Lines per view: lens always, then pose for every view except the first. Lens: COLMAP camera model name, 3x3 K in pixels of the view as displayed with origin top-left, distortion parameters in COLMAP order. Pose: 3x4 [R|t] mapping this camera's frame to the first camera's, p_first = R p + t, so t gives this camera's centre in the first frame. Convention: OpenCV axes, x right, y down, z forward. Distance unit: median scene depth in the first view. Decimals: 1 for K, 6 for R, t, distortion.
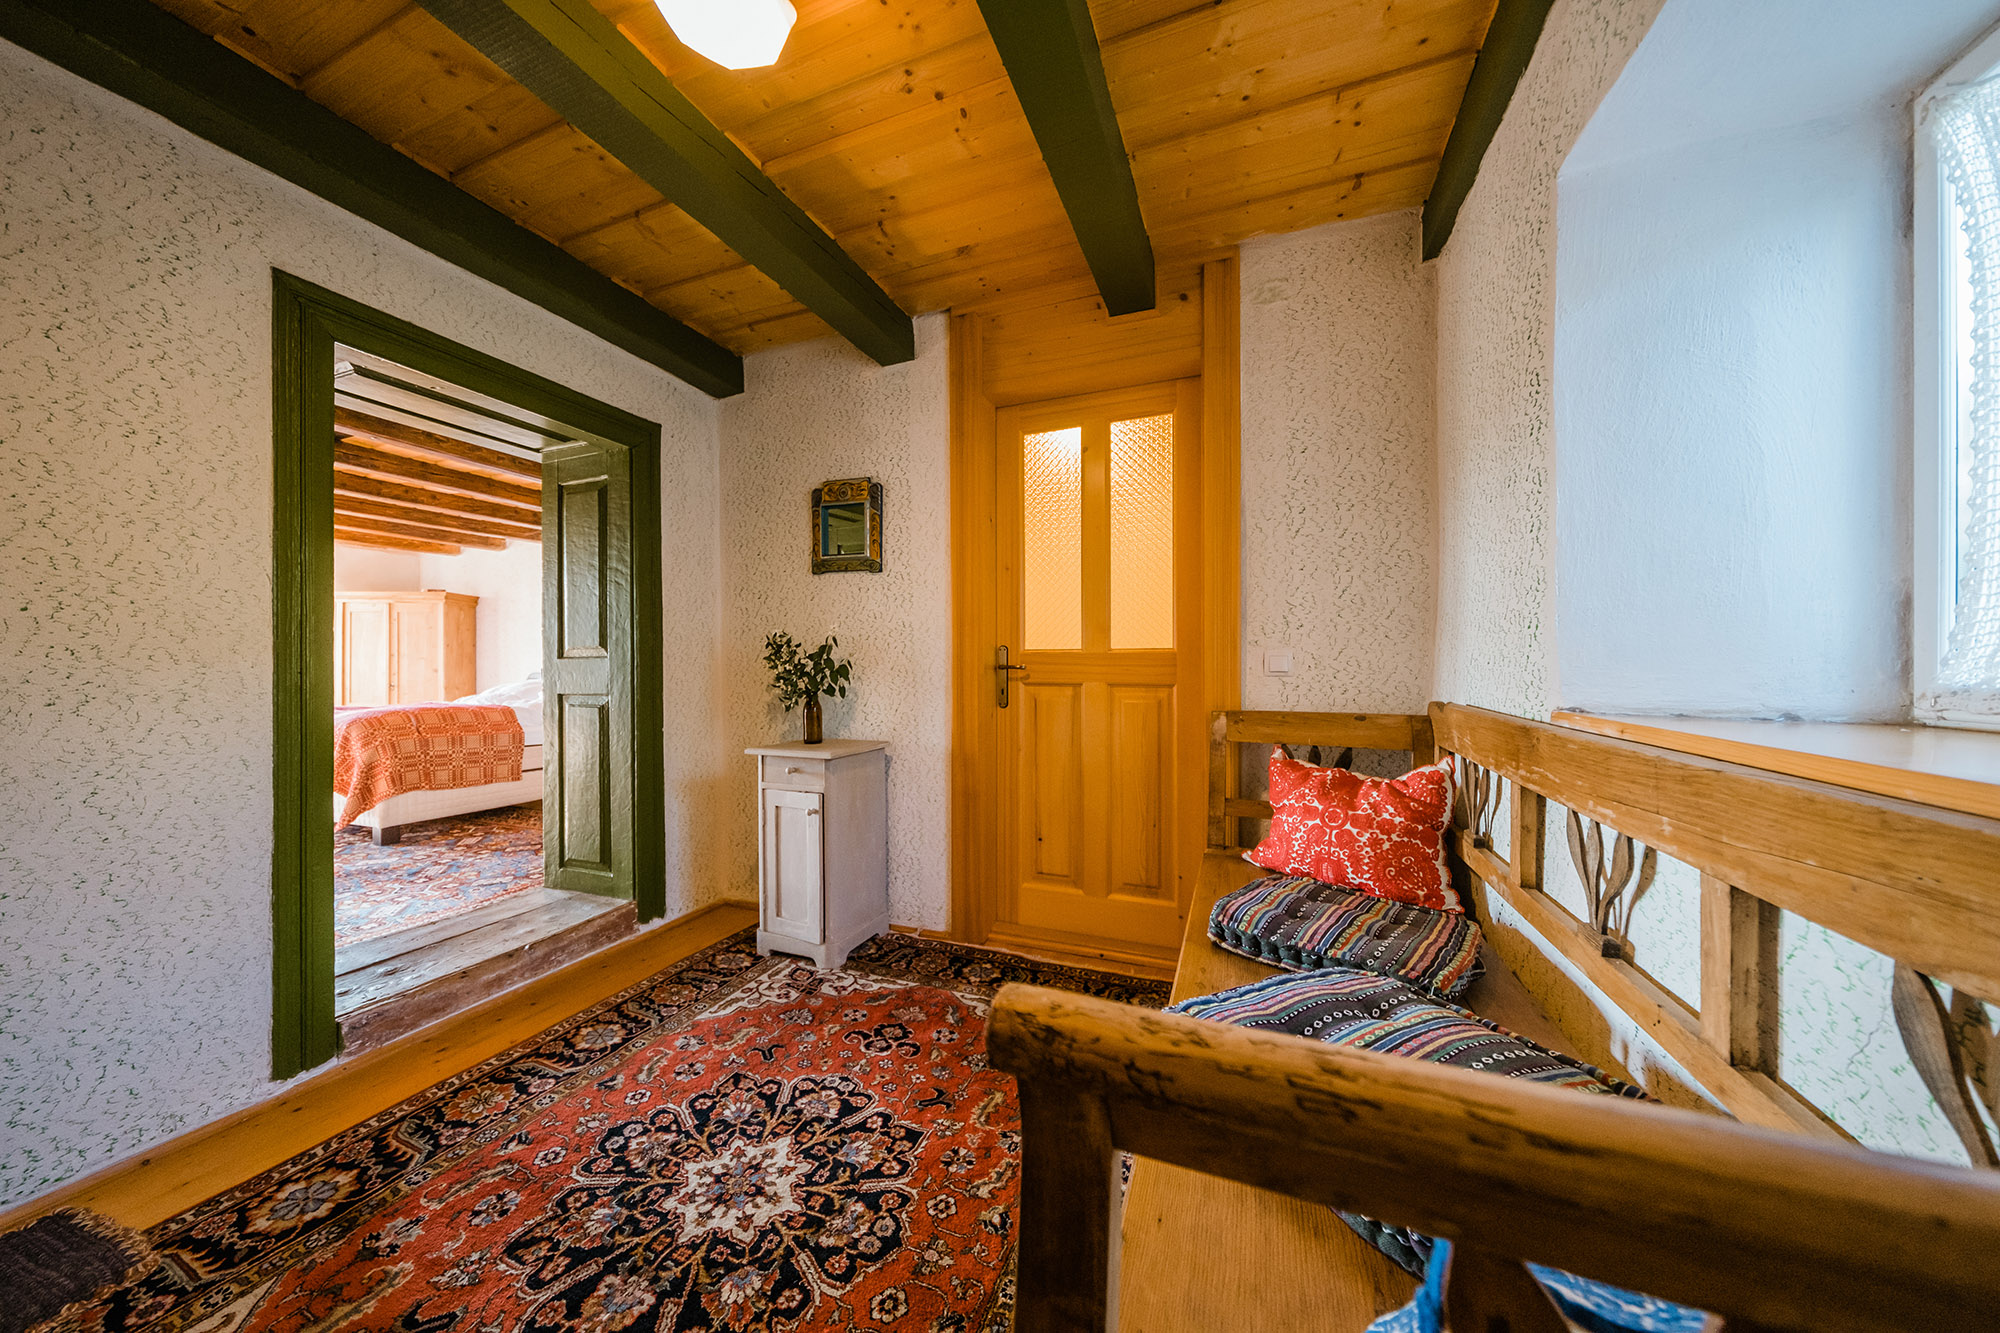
lens RADIAL K [[659.7, 0, 996.7], [0, 659.7, 668.5], [0, 0, 1]] dist [0.000148, 0.000012]
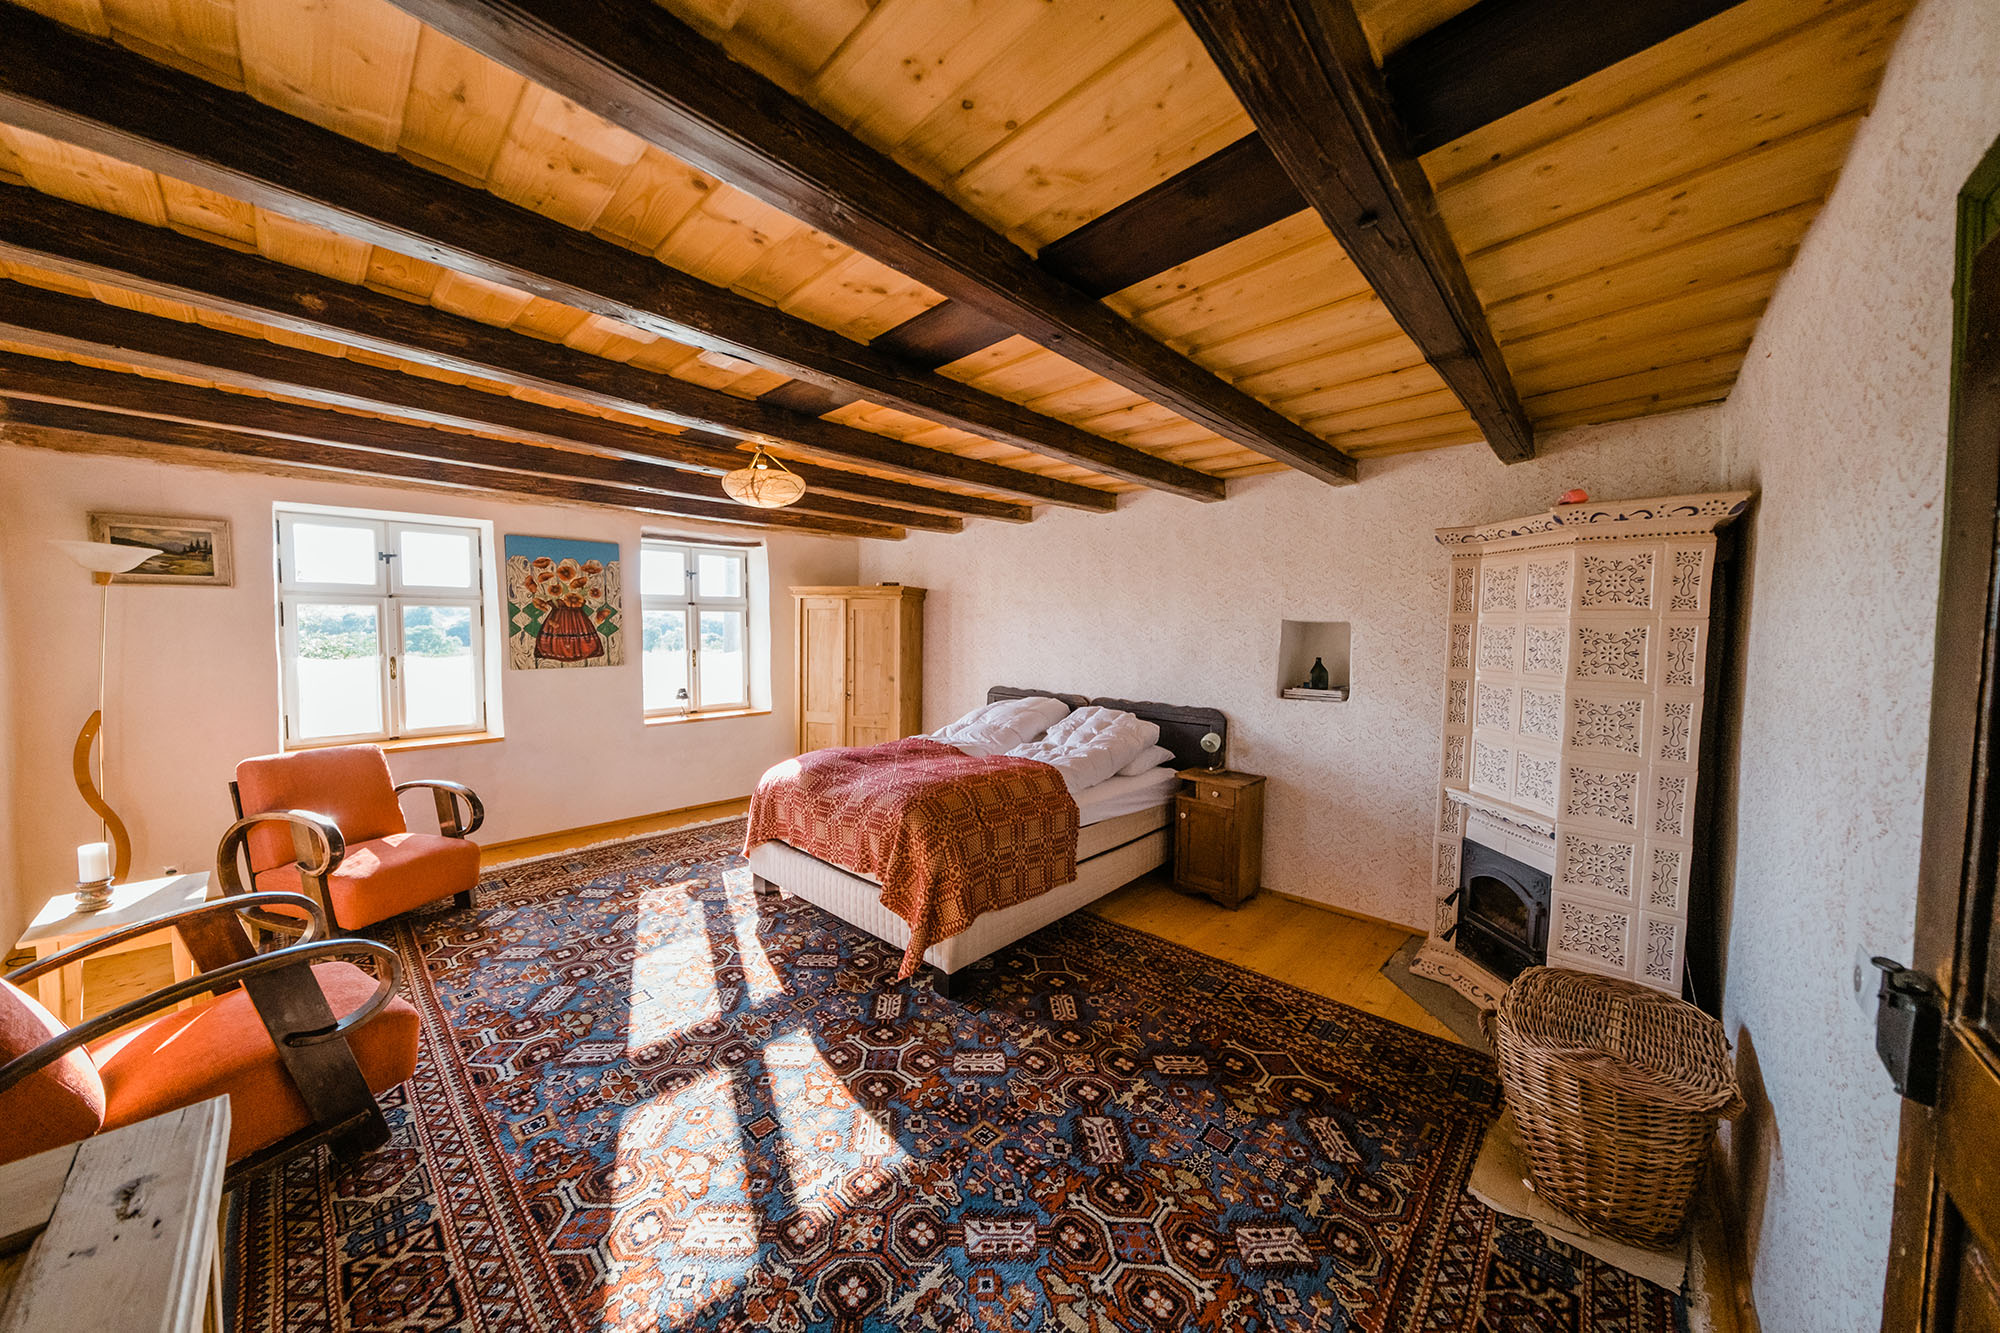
lens RADIAL K [[659.7, 0, 999.2], [0, 659.7, 664.3], [0, 0, 1]] dist [0.000148, 0.000012]
pose [[0.930536, 0.030623, -0.364919, -0.414095], [-0.010315, 0.998294, 0.057471, -0.066163], [0.366056, -0.049715, 0.929264, 0.264593]]
